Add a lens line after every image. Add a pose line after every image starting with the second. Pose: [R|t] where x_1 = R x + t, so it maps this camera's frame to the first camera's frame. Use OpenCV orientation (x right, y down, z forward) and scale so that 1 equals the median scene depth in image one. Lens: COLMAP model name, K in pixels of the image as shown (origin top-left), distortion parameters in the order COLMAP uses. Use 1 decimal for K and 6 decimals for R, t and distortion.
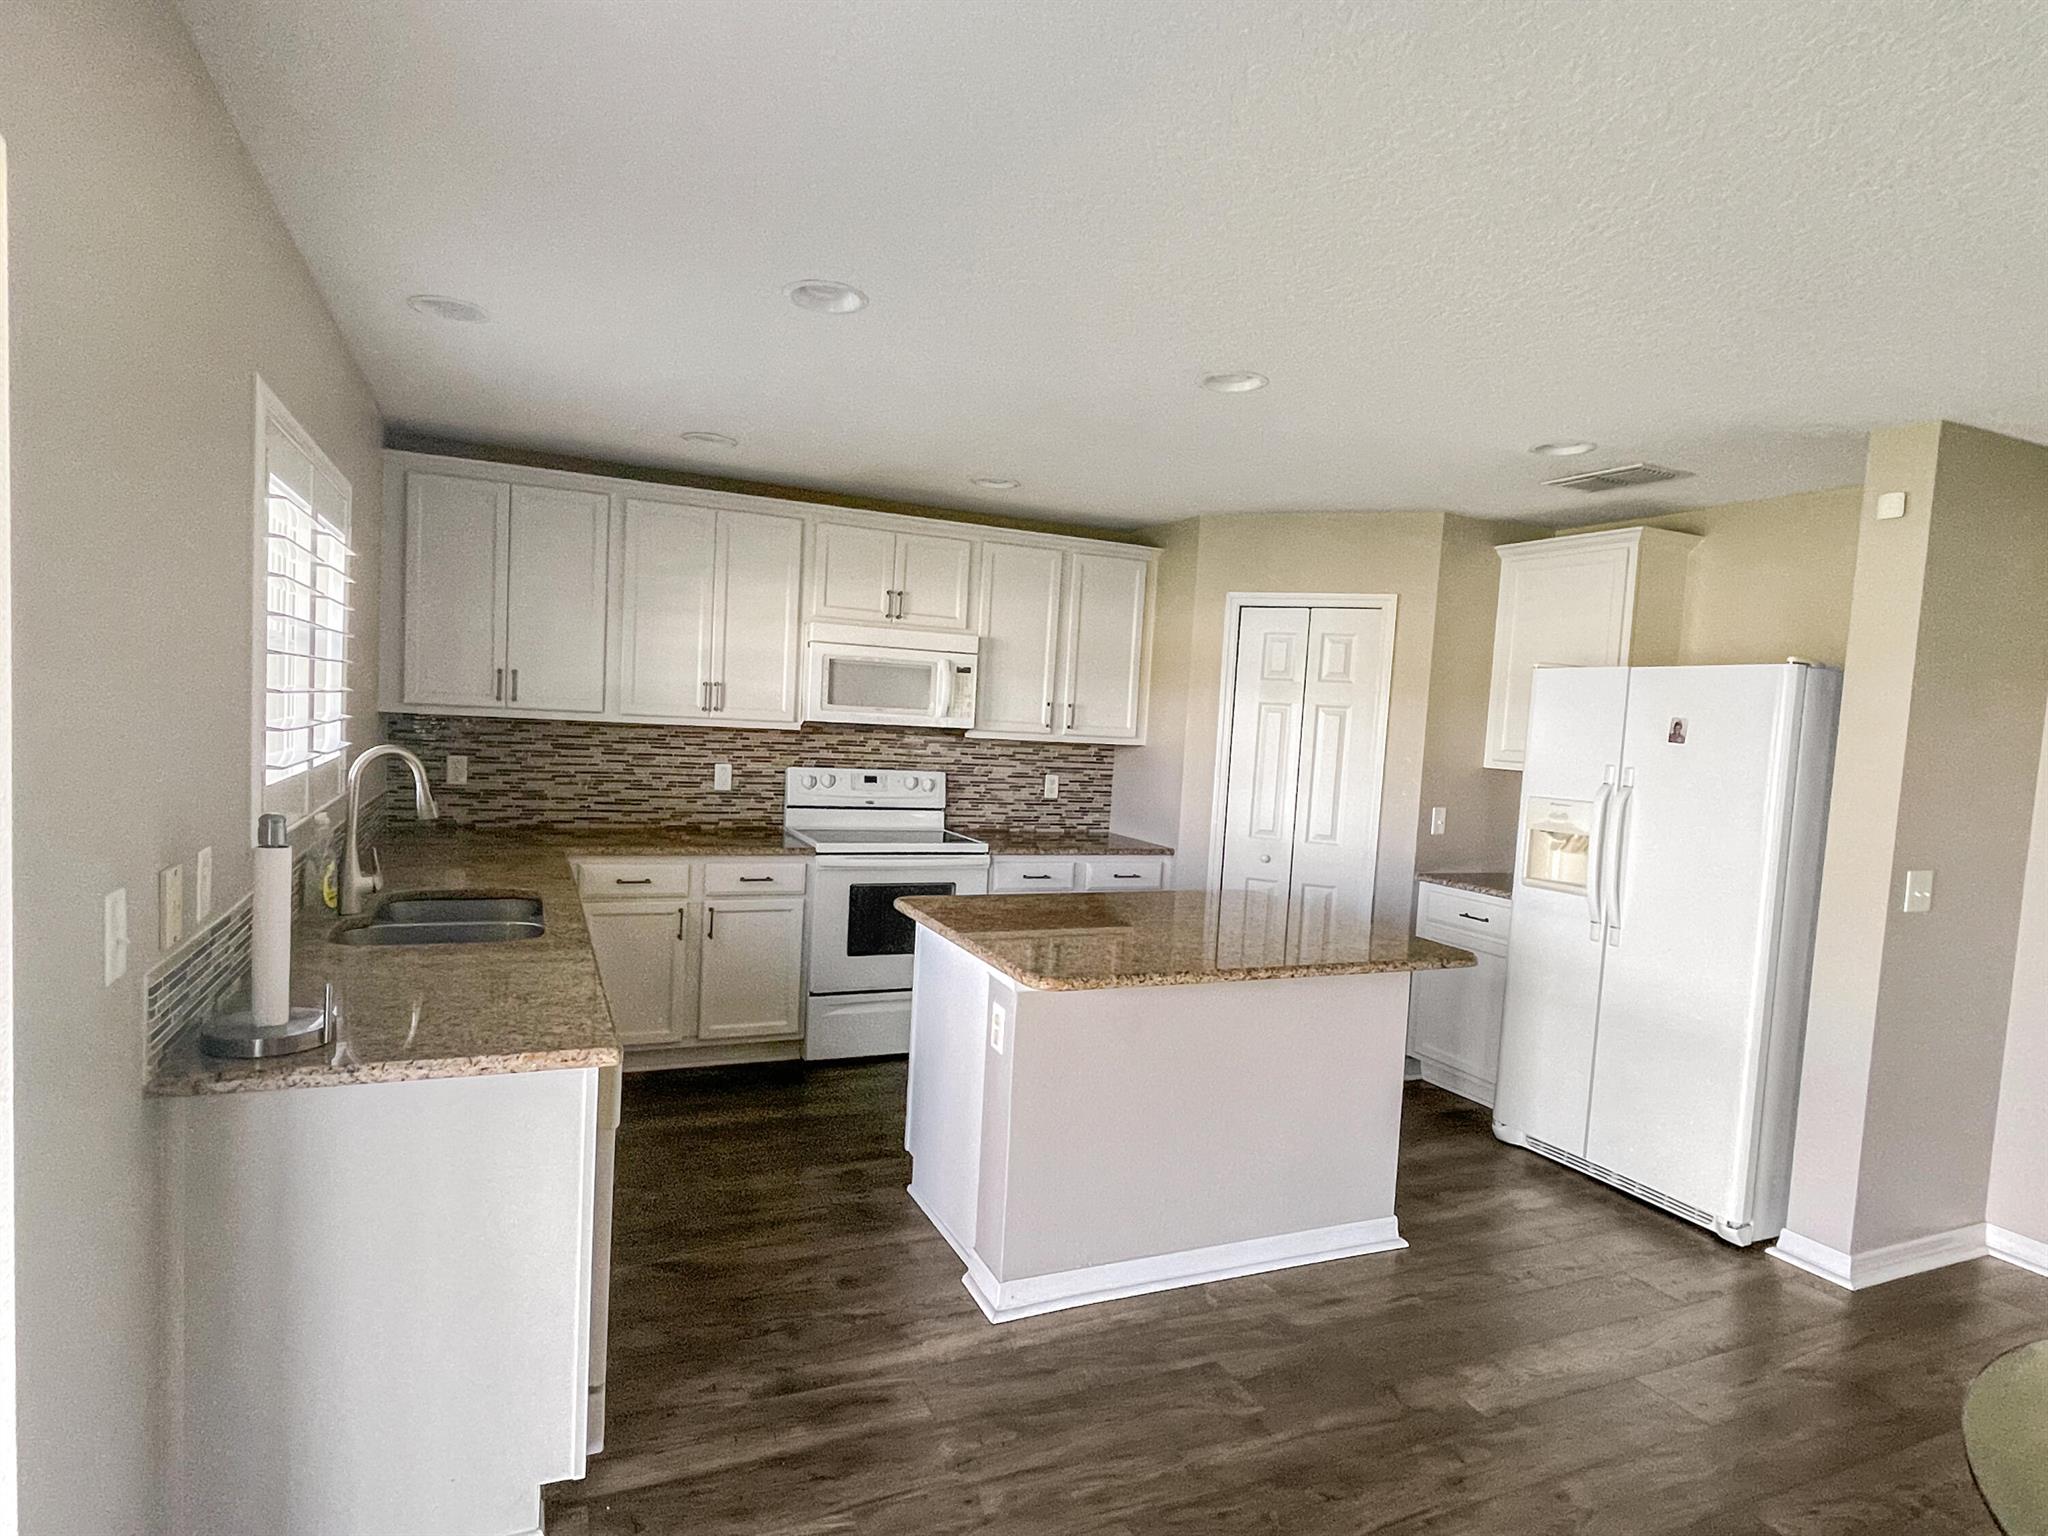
lens RADIAL K [[1112.0, 0, 1011.8], [0, 1112.0, 778.7], [0, 0, 1]] dist [-0.000575, -0.000559]
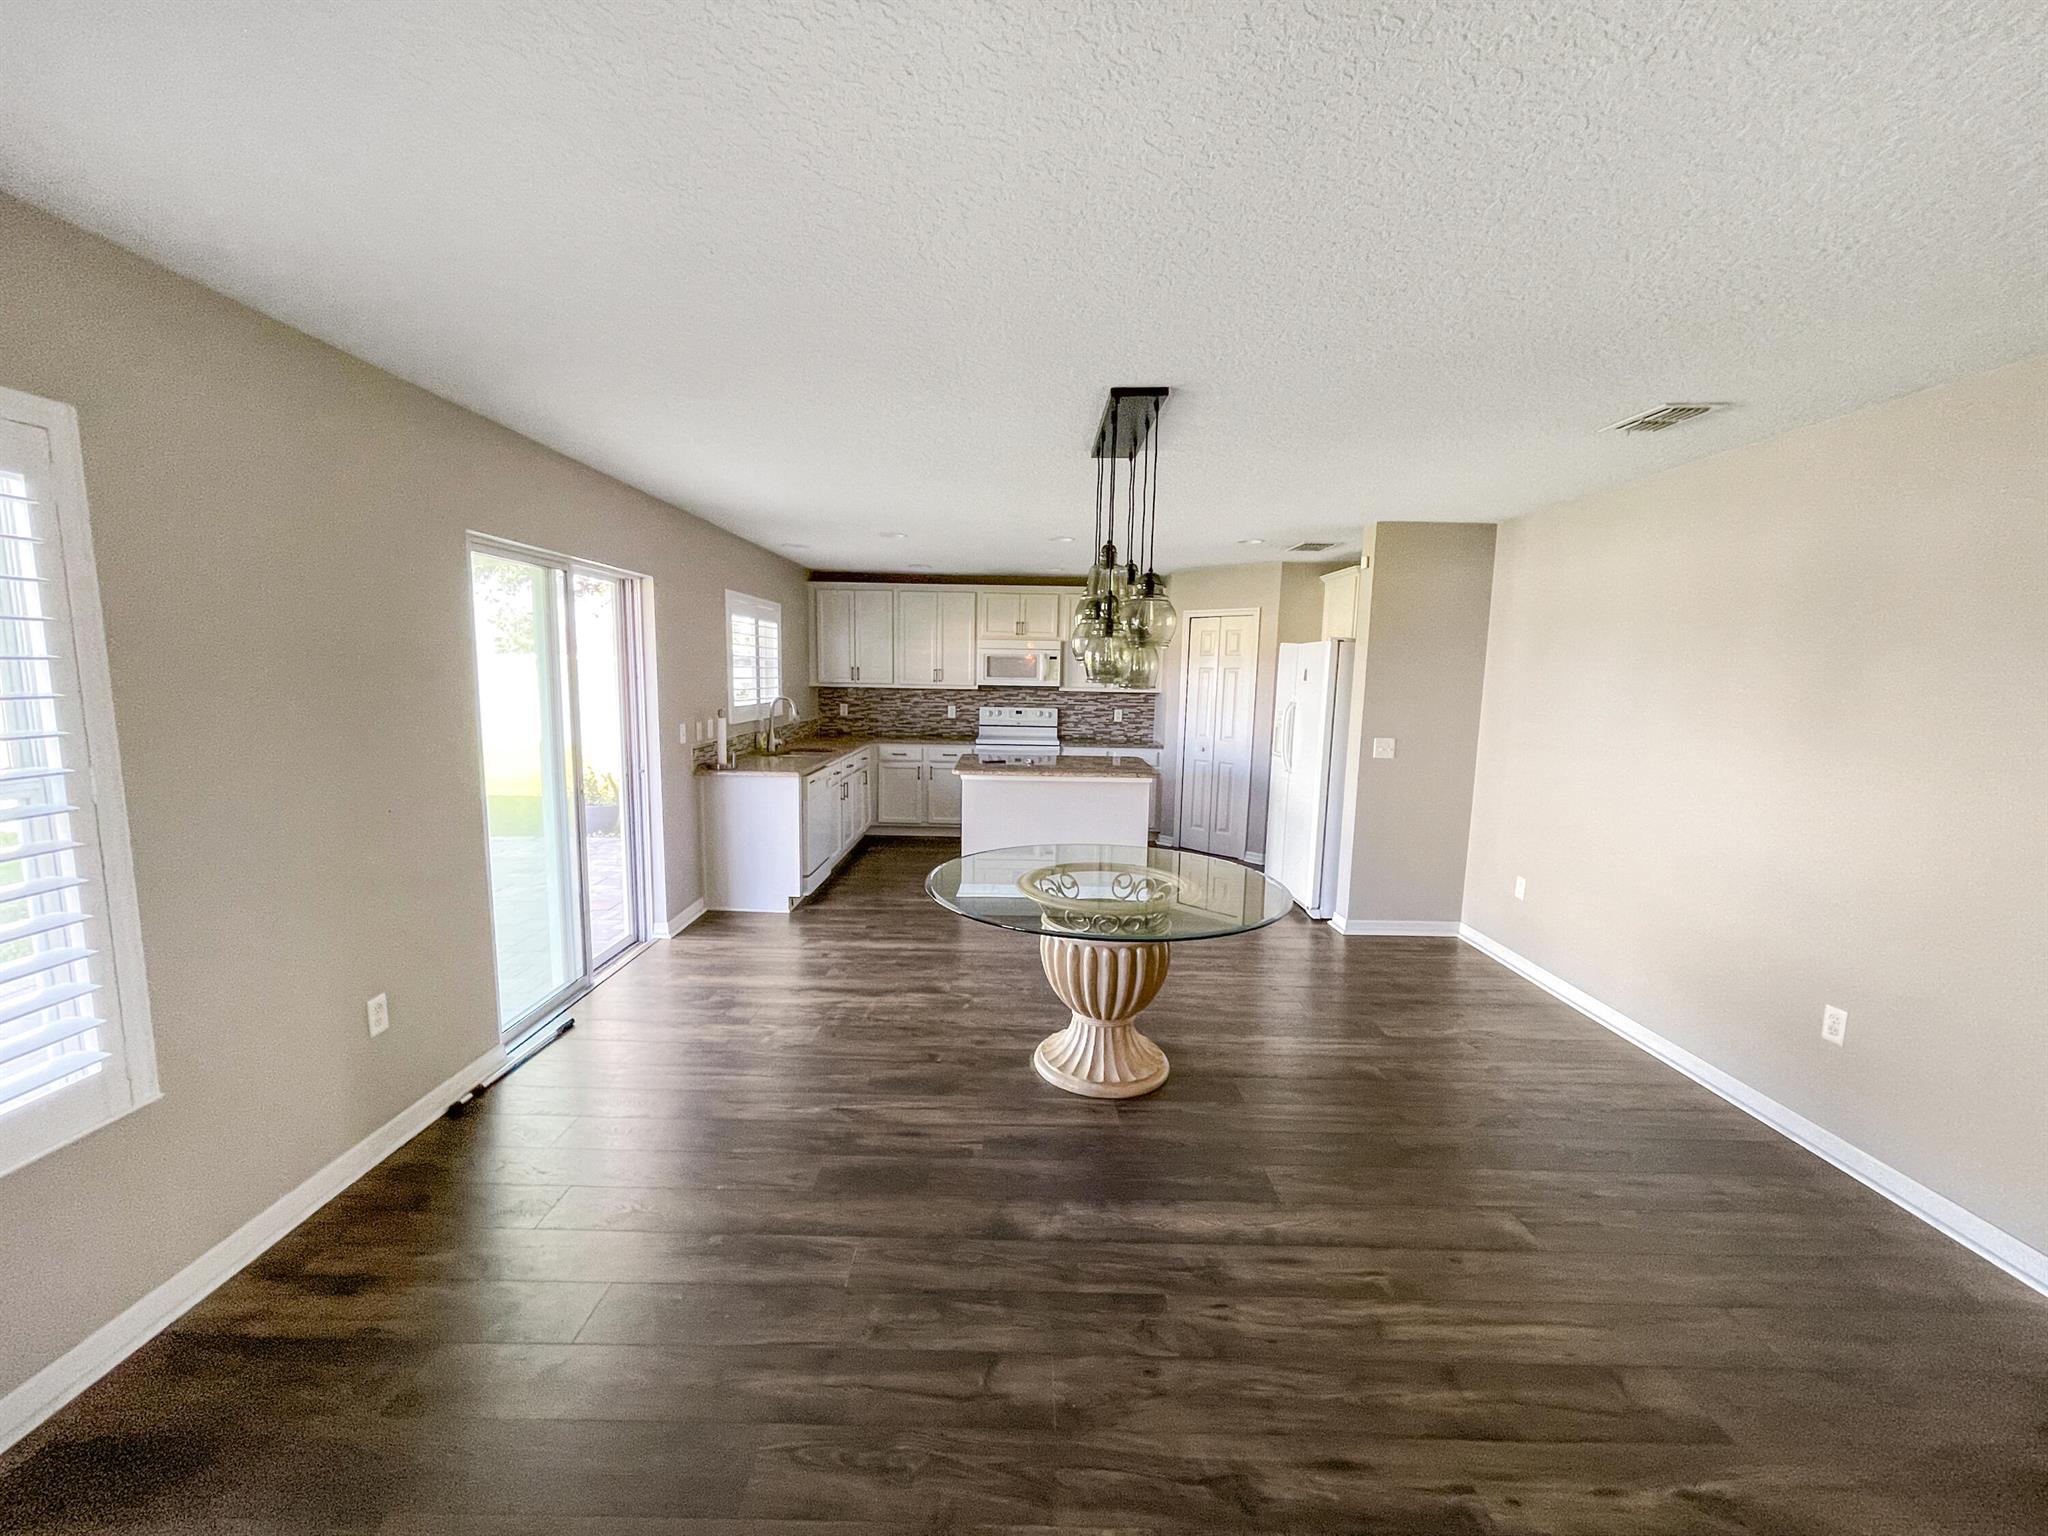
lens RADIAL K [[830.2, 0, 1021.7], [0, 830.2, 777.9], [0, 0, 1]] dist [0.000448, 0.000205]
pose [[0.911738, 0.014143, -0.410528, 0.542313], [0.006720, 0.998760, 0.049331, 0.048810], [0.410717, -0.047736, 0.910512, -0.447060]]
